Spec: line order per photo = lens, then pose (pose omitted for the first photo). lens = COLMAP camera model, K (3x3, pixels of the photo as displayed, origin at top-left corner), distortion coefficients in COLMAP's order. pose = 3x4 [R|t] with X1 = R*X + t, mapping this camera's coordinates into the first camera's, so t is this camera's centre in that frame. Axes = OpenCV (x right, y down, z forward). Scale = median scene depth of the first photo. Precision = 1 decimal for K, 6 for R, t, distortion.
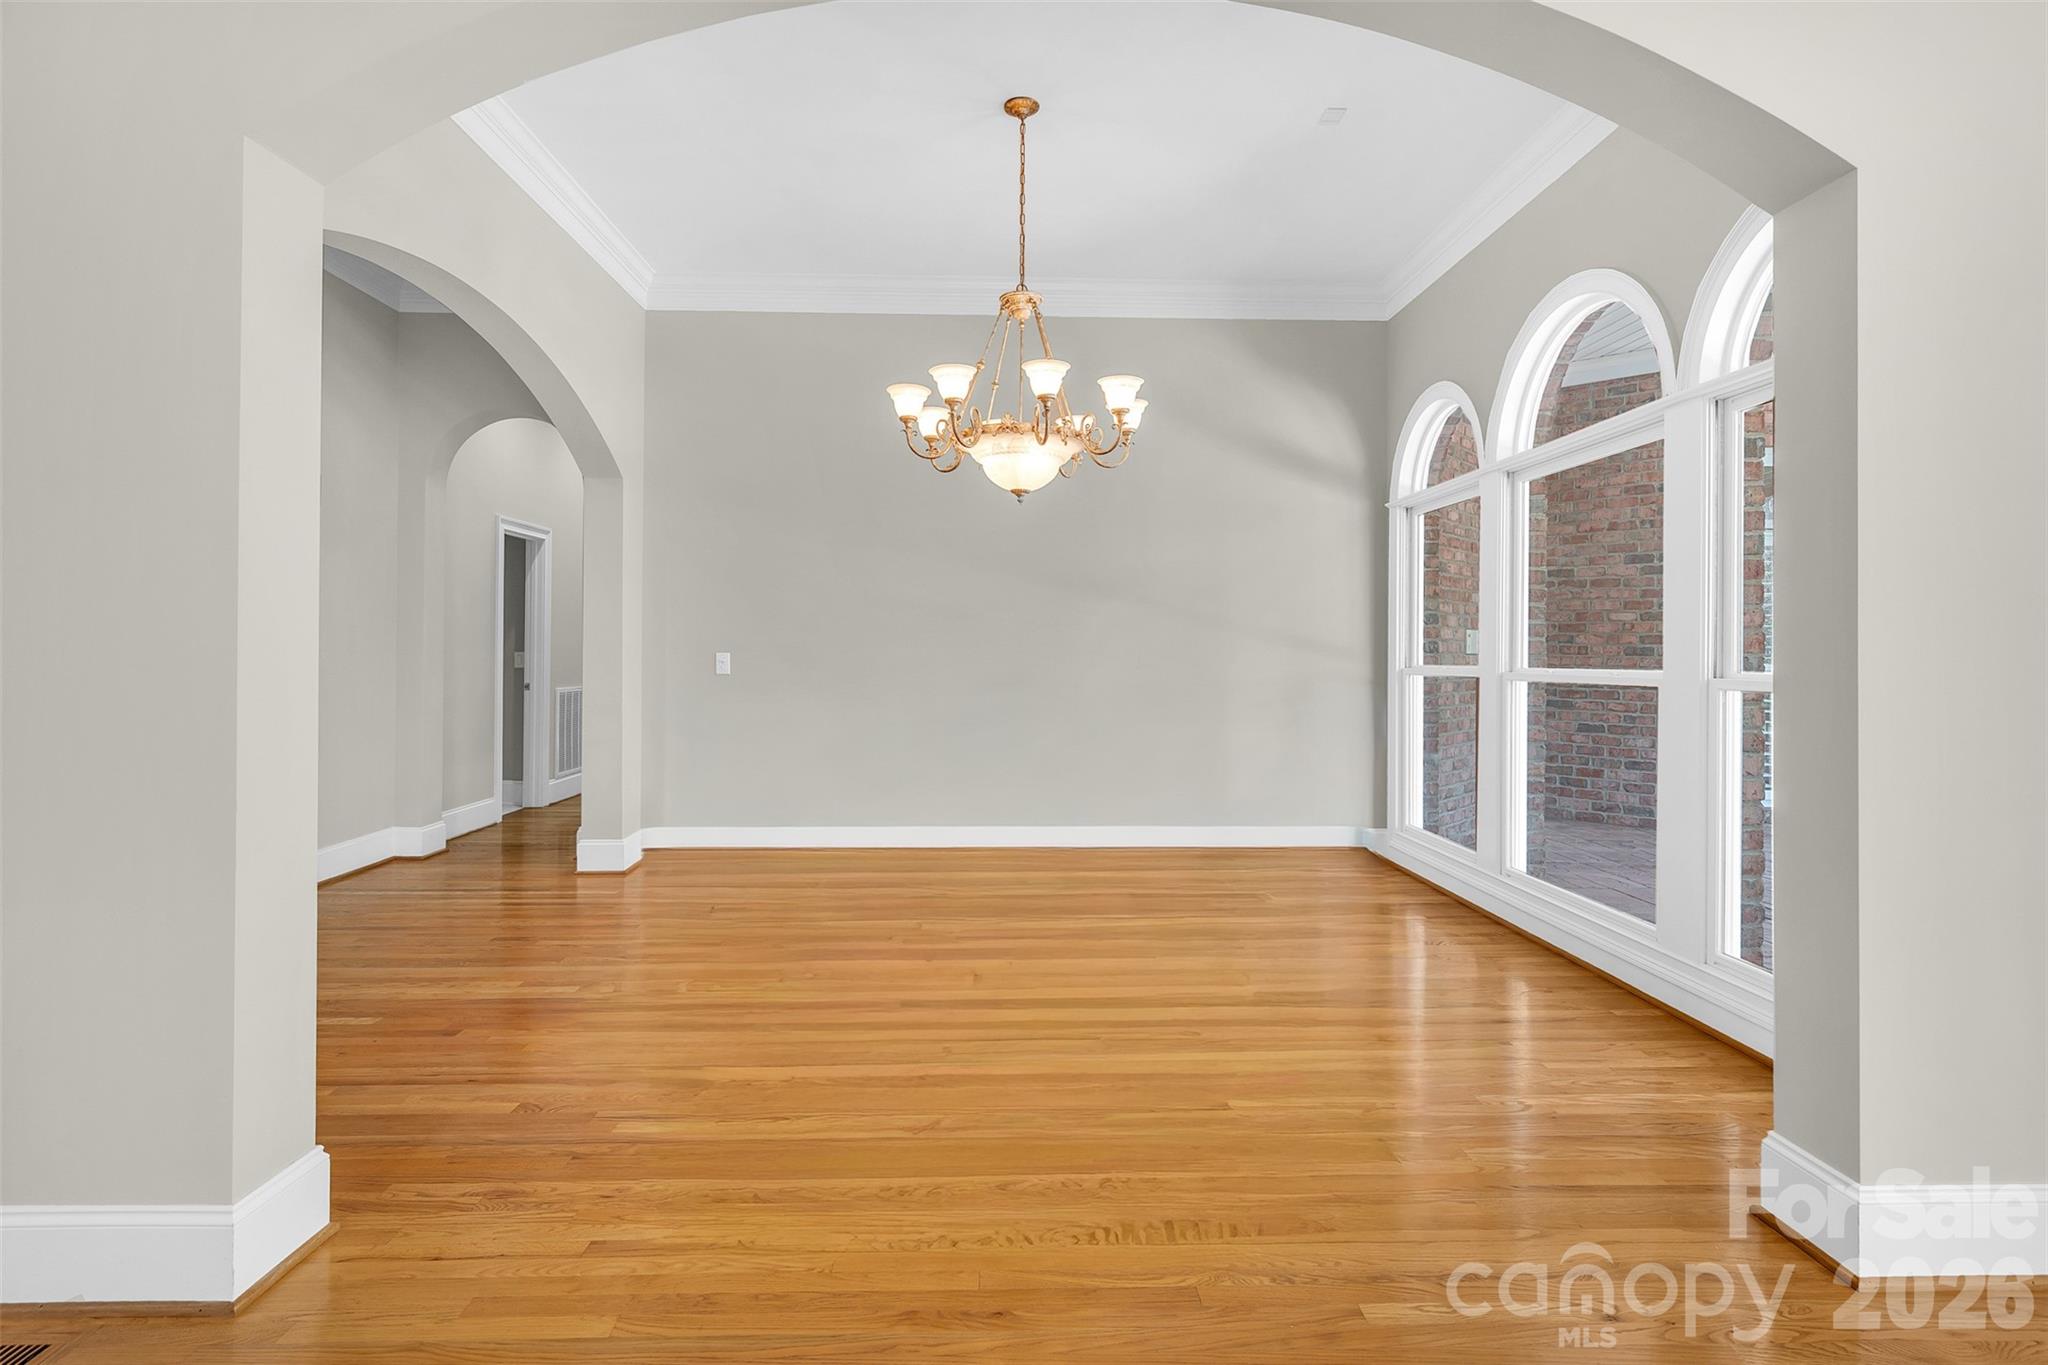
lens RADIAL K [[977.7, 0, 1028.4], [0, 977.7, 648.8], [0, 0, 1]] dist [-0.002327, -0.000750]
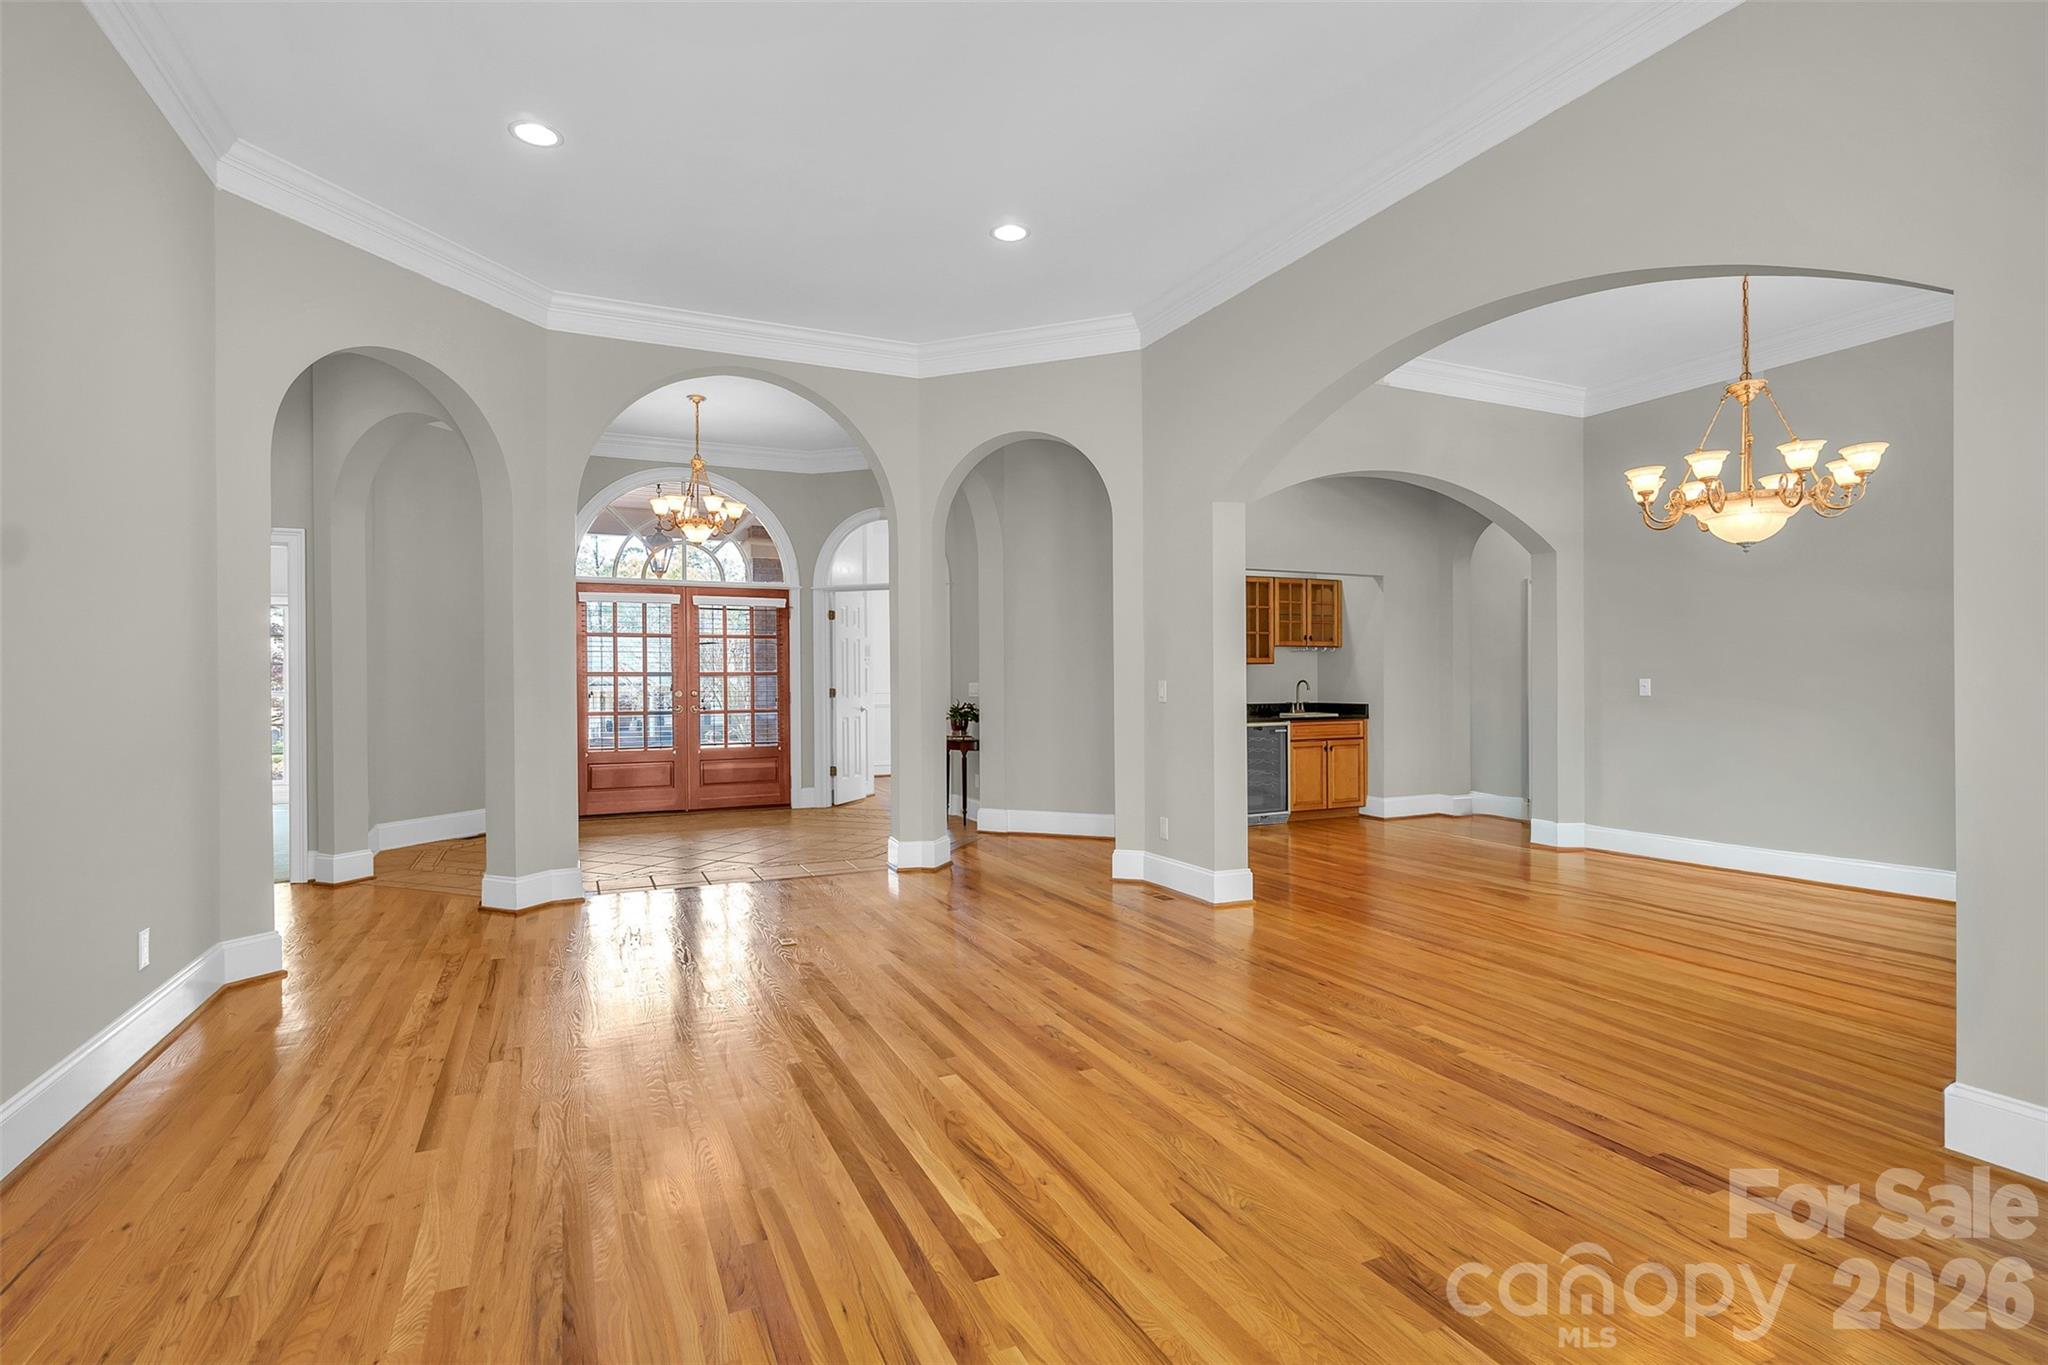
lens RADIAL K [[977.7, 0, 1025.0], [0, 977.7, 684.1], [0, 0, 1]] dist [-0.002327, -0.000750]
pose [[0.382185, -0.005426, -0.924070, 0.768877], [0.009948, 0.999949, -0.001757, 0.006472], [0.924032, -0.008521, 0.382220, -0.290971]]
